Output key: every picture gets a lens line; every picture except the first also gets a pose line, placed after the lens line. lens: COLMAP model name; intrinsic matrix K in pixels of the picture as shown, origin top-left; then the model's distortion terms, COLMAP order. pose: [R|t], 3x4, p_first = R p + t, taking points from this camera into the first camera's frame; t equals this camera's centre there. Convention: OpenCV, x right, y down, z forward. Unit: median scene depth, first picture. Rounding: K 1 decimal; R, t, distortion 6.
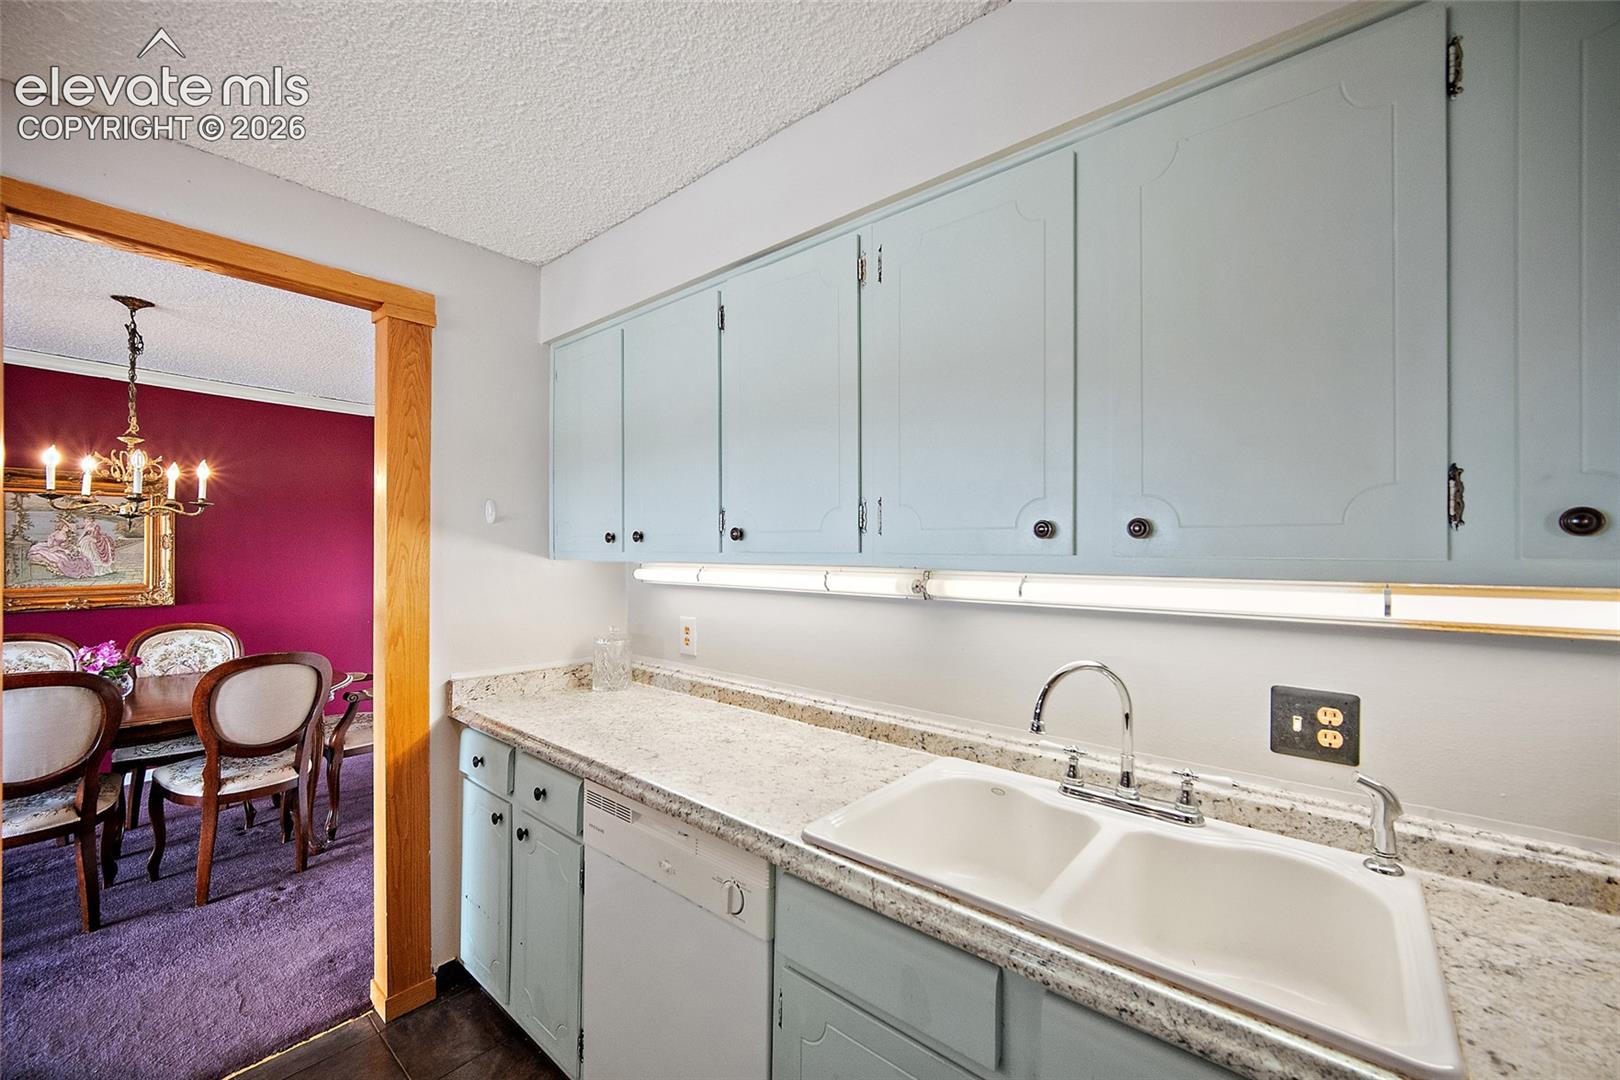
lens RADIAL K [[646.6, 0, 807.7], [0, 646.6, 543.3], [0, 0, 1]] dist [0.000555, 0.000462]
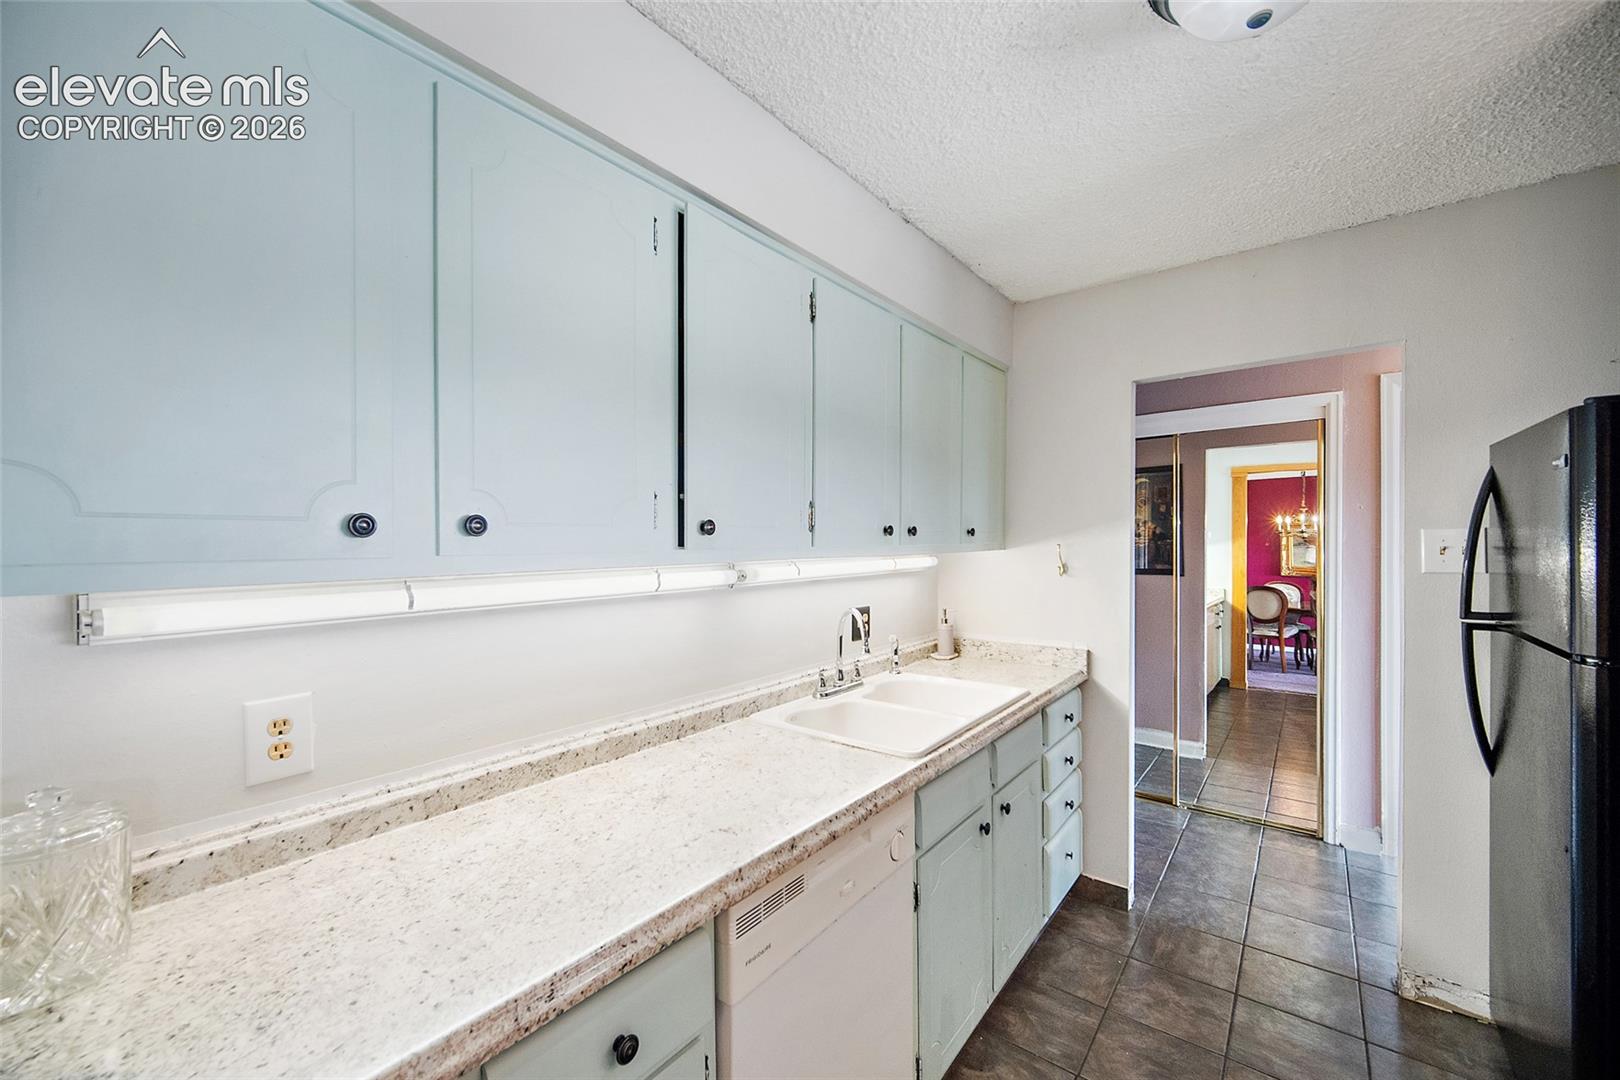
lens RADIAL K [[646.6, 0, 820.8], [0, 646.6, 544.5], [0, 0, 1]] dist [0.000555, 0.000462]
pose [[-0.078353, -0.011108, 0.996864, -0.764670], [-0.006606, 0.999922, 0.010623, 0.000257], [-0.996904, -0.005753, -0.078420, 0.753076]]
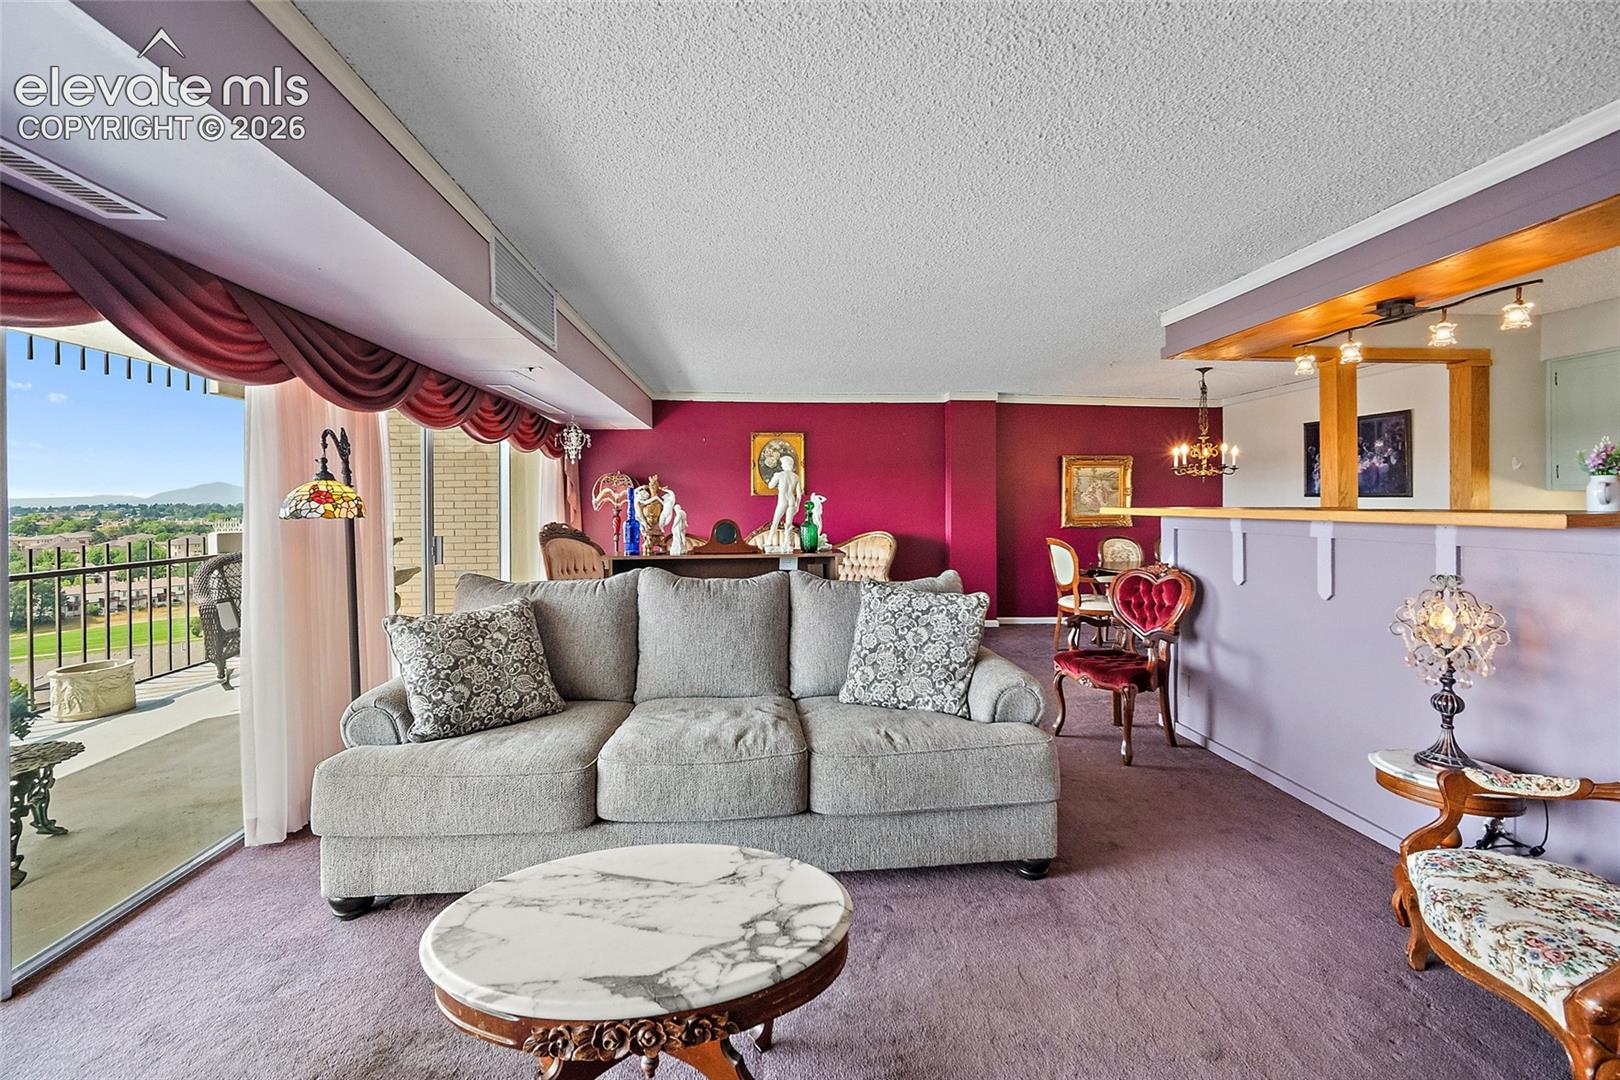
lens RADIAL K [[646.6, 0, 812.3], [0, 646.6, 509.6], [0, 0, 1]] dist [0.000555, 0.000462]
pose [[0.714154, -0.002463, -0.699985, -0.687201], [0.011172, 0.999907, 0.007880, 0.045202], [0.699900, -0.013448, 0.714114, -1.751497]]
